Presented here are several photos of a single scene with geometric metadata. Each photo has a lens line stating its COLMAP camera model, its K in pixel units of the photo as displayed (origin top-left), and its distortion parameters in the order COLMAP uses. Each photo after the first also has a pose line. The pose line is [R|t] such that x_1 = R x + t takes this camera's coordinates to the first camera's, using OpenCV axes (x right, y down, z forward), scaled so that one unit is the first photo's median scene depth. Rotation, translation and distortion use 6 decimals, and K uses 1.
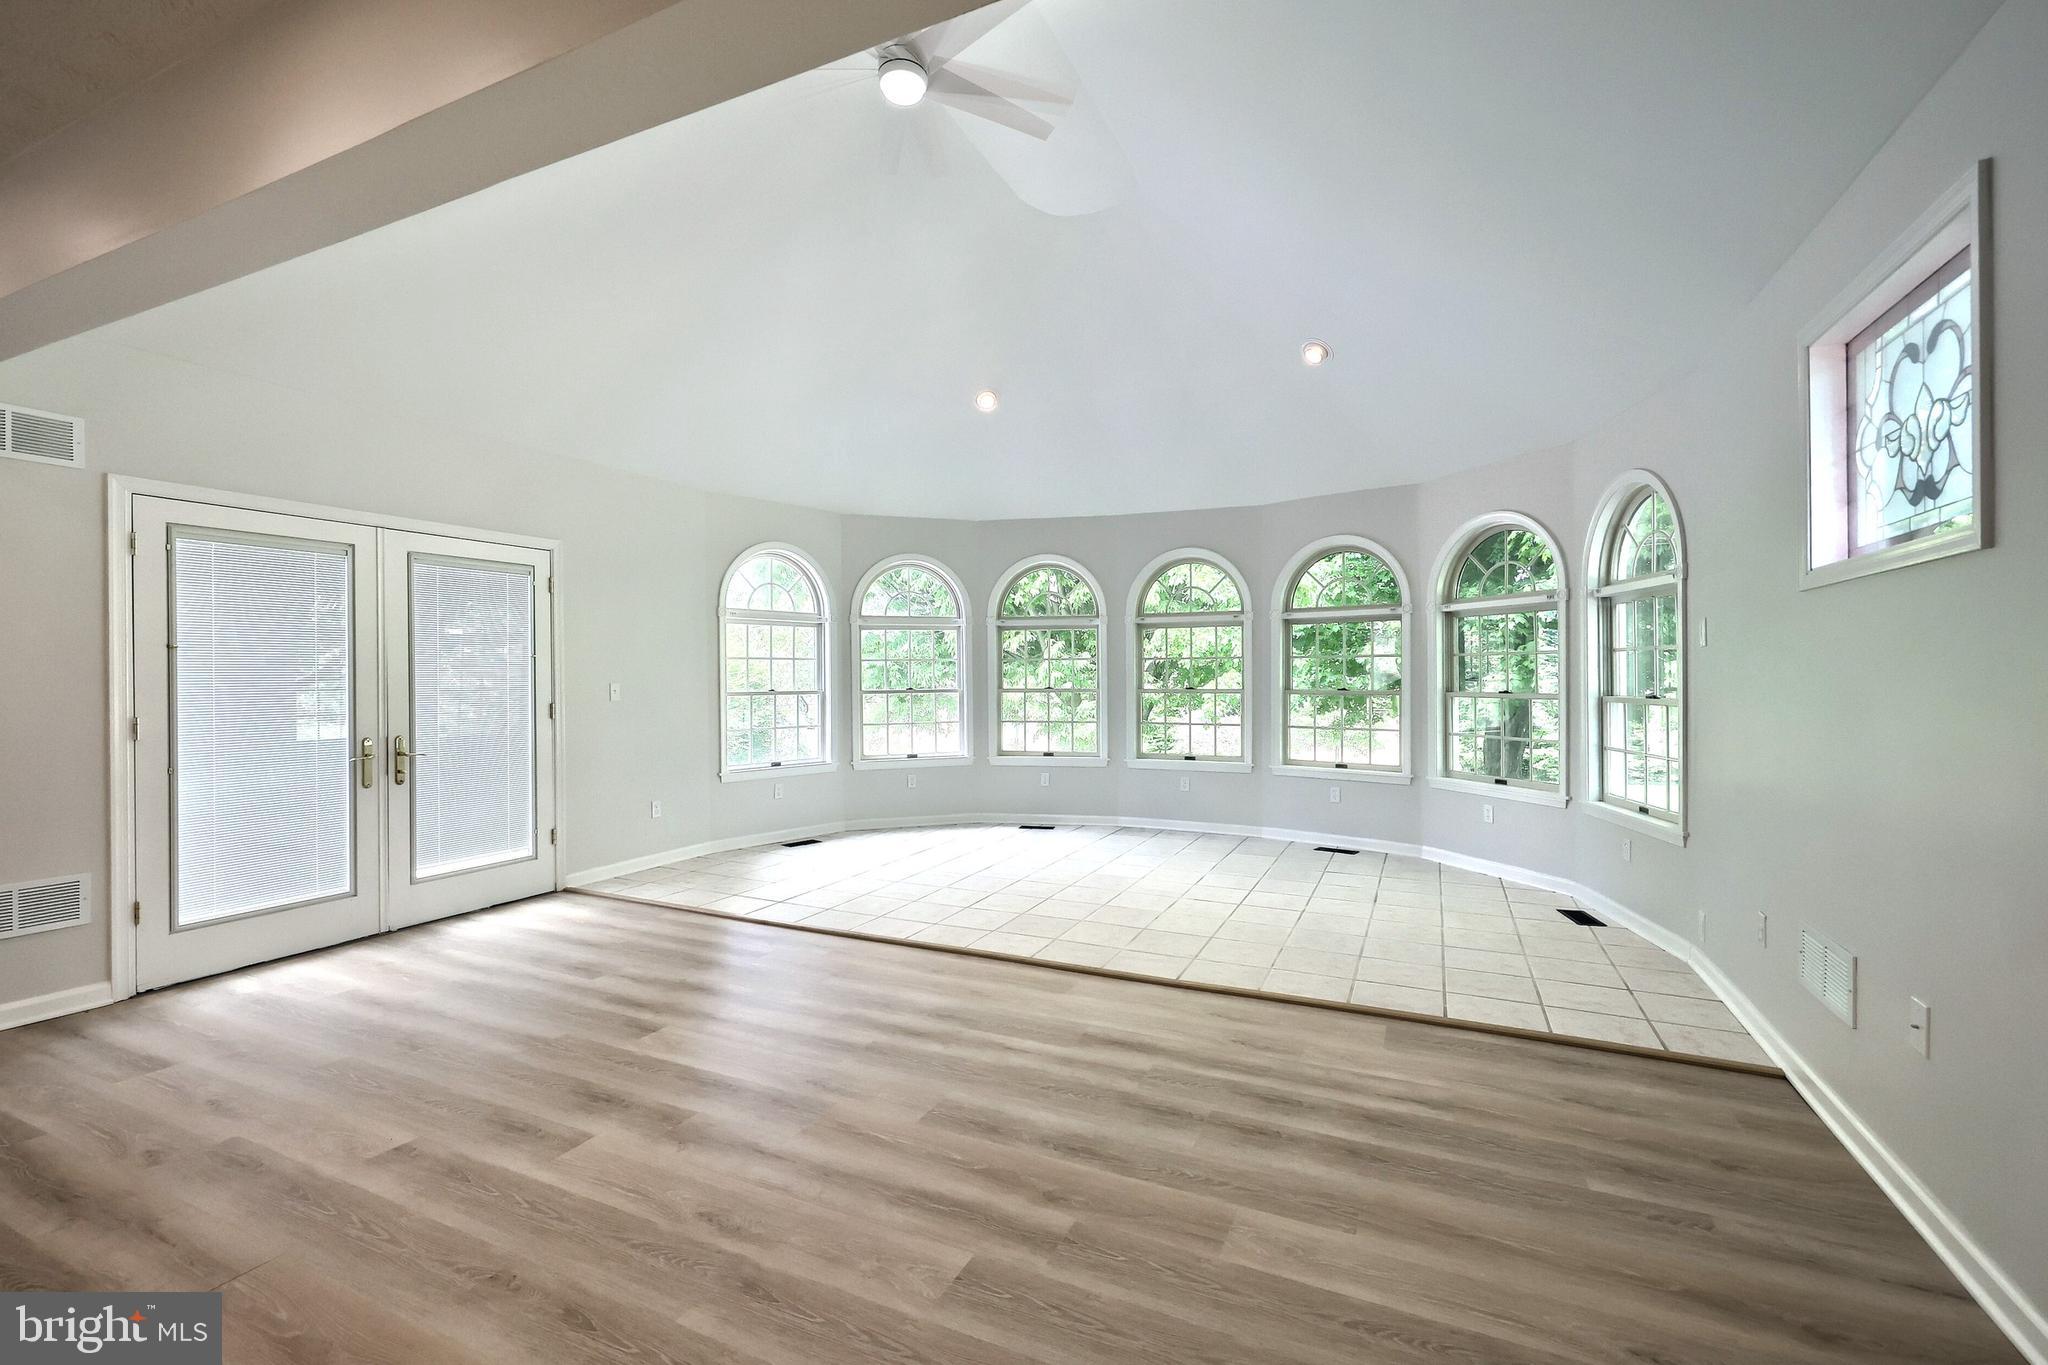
lens RADIAL K [[864.6, 0, 1032.4], [0, 864.6, 672.6], [0, 0, 1]] dist [0.003239, -0.000478]
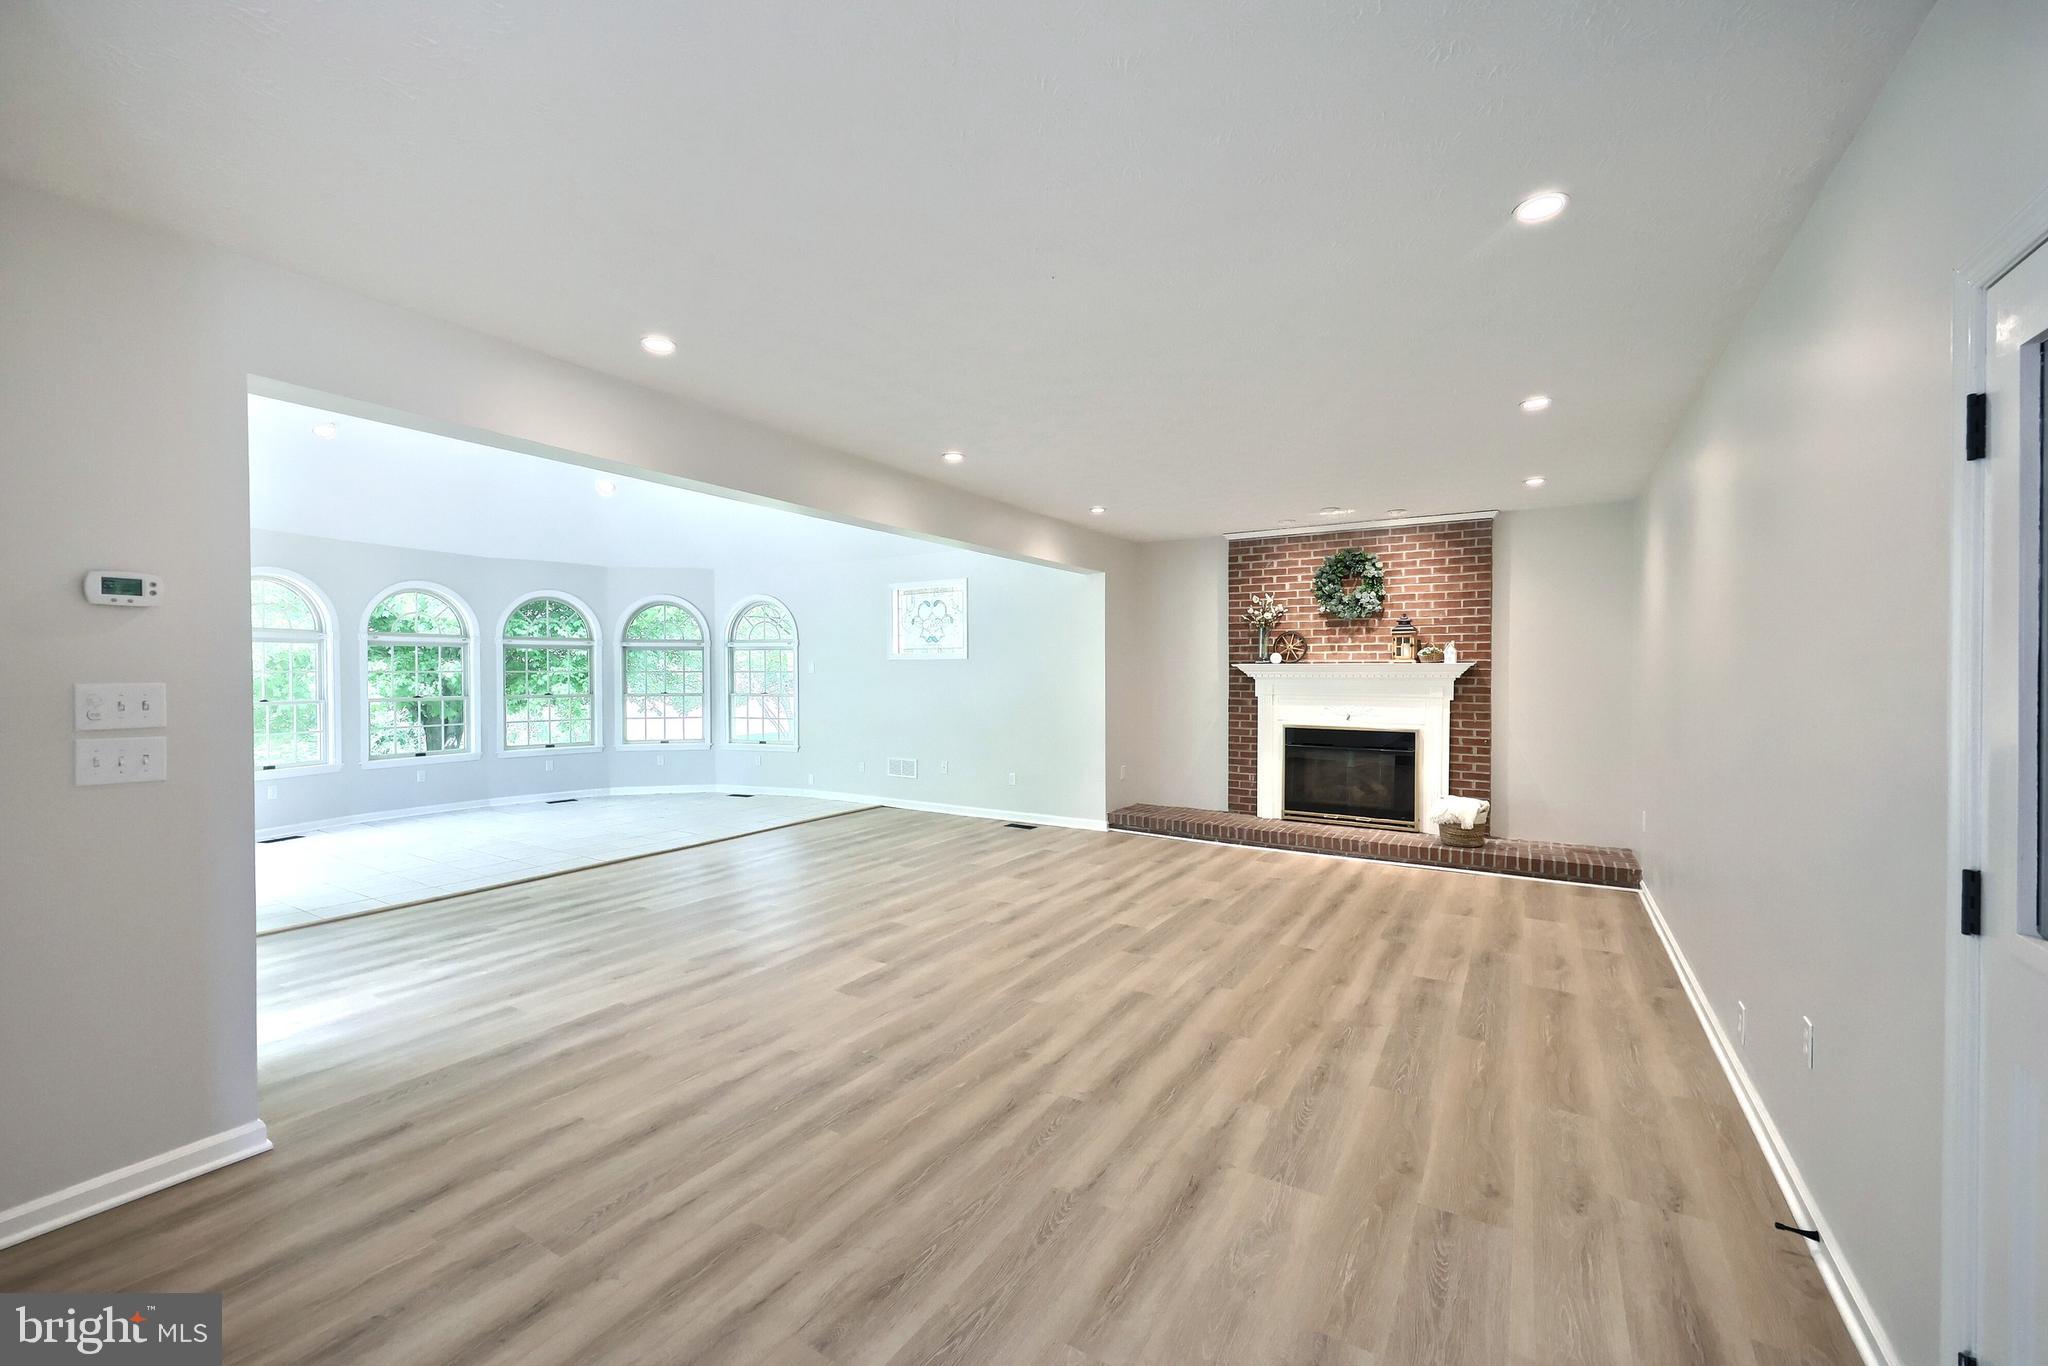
lens RADIAL K [[835.0, 0, 1002.2], [0, 835.0, 688.2], [0, 0, 1]] dist [0.003496, -0.002182]
pose [[0.134671, -0.018612, 0.990716, -1.211400], [-0.003616, 0.999808, 0.019275, -0.025853], [-0.990884, -0.006178, 0.134578, 0.065226]]
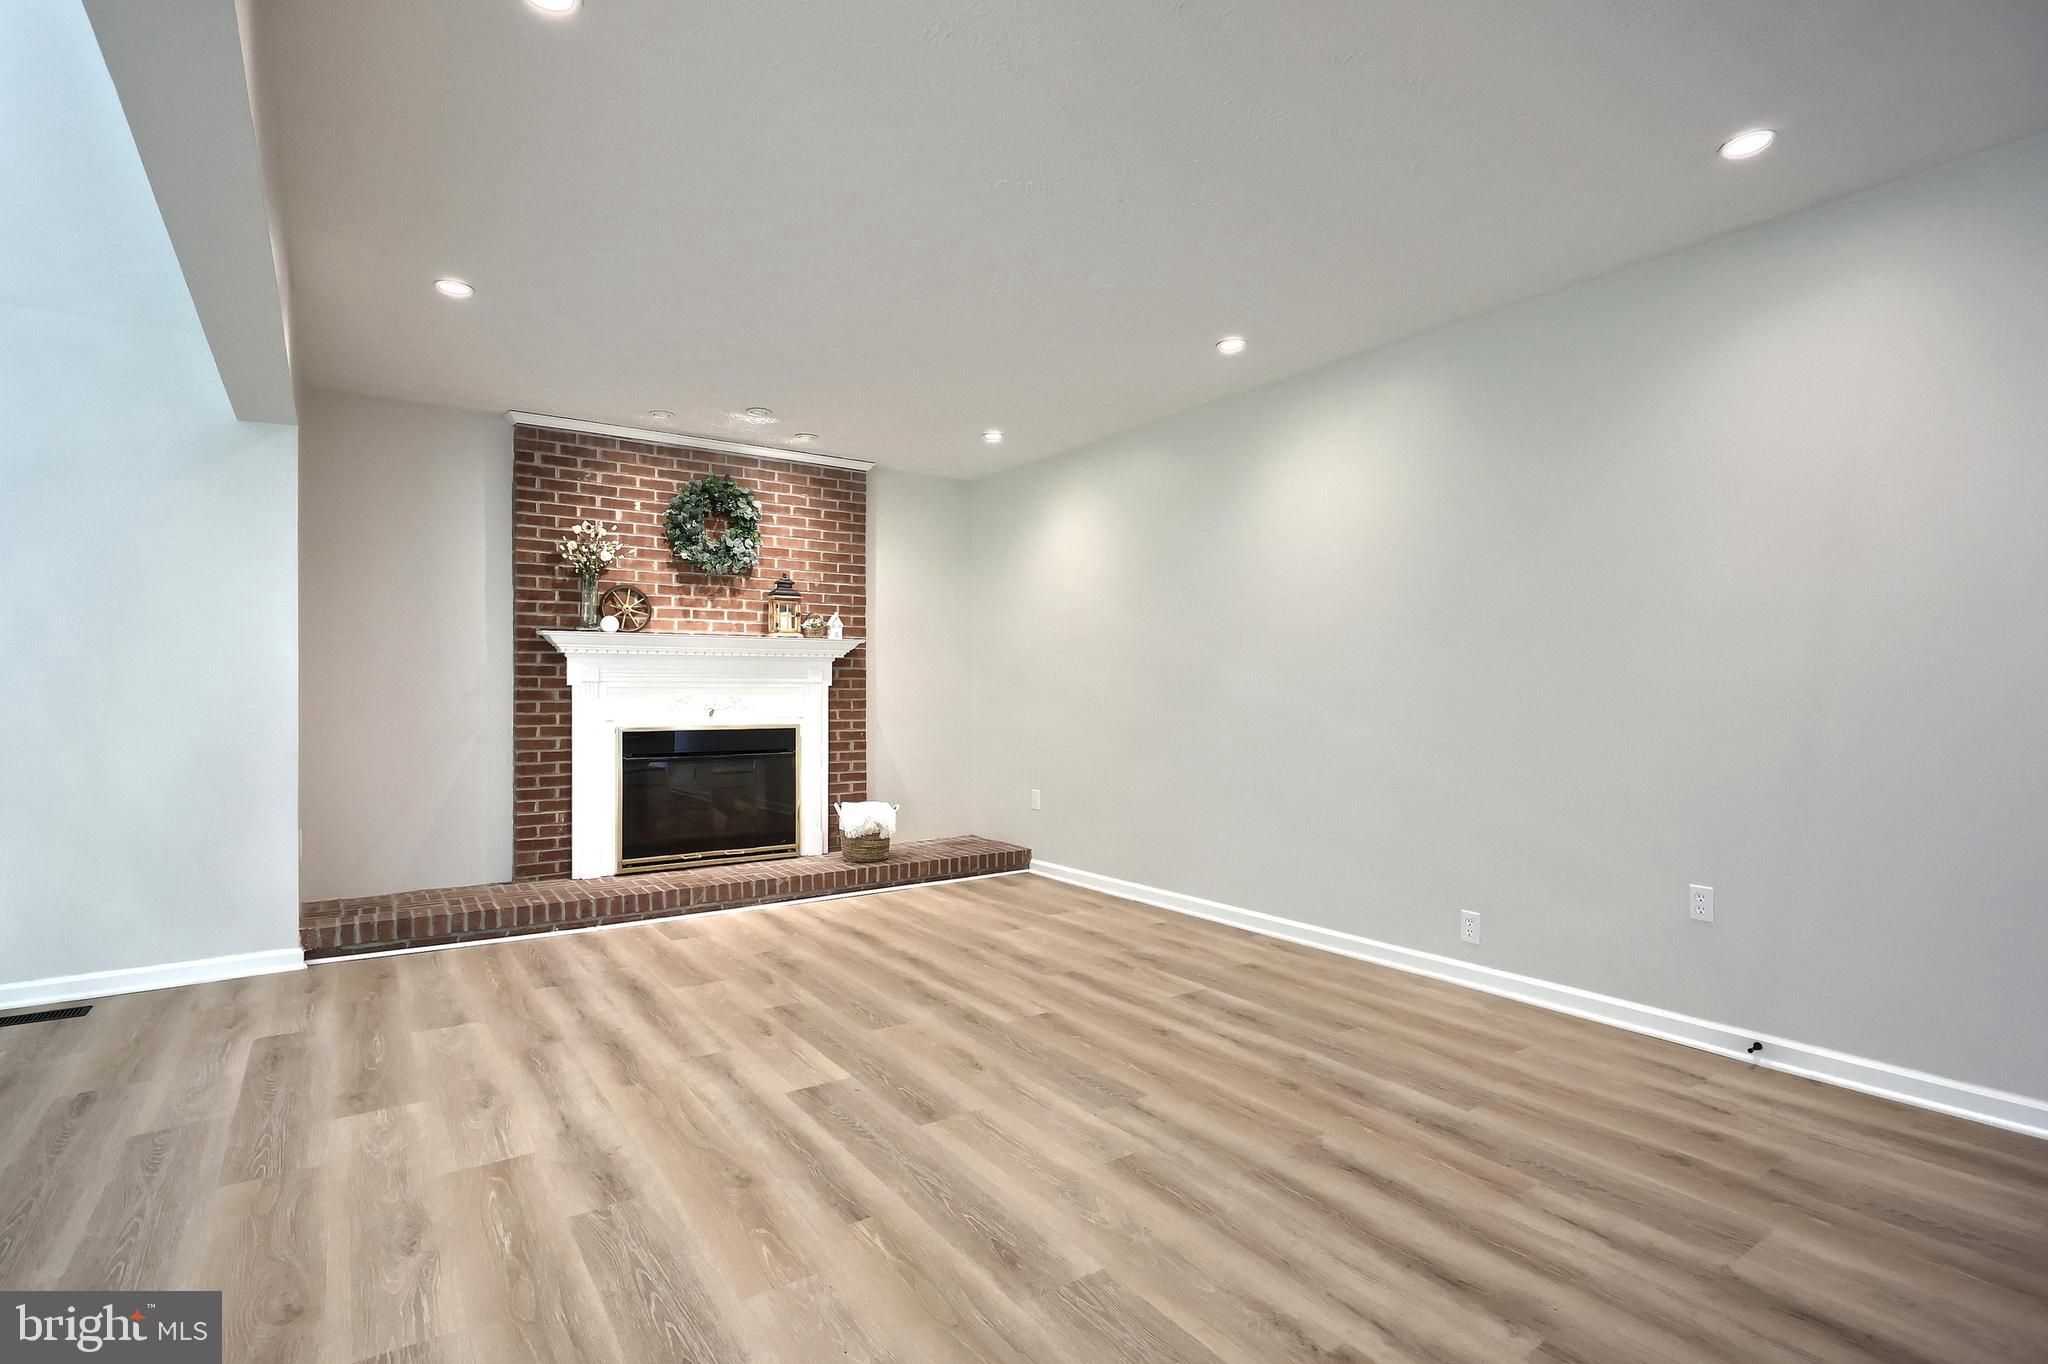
lens RADIAL K [[983.6, 0, 1028.0], [0, 983.6, 683.9], [0, 0, 1]] dist [0.002091, -0.000854]
pose [[-0.865310, 0.006326, 0.501197, -0.675245], [0.002086, 0.999957, -0.009020, 0.024228], [-0.501233, -0.006760, -0.865286, 0.490009]]
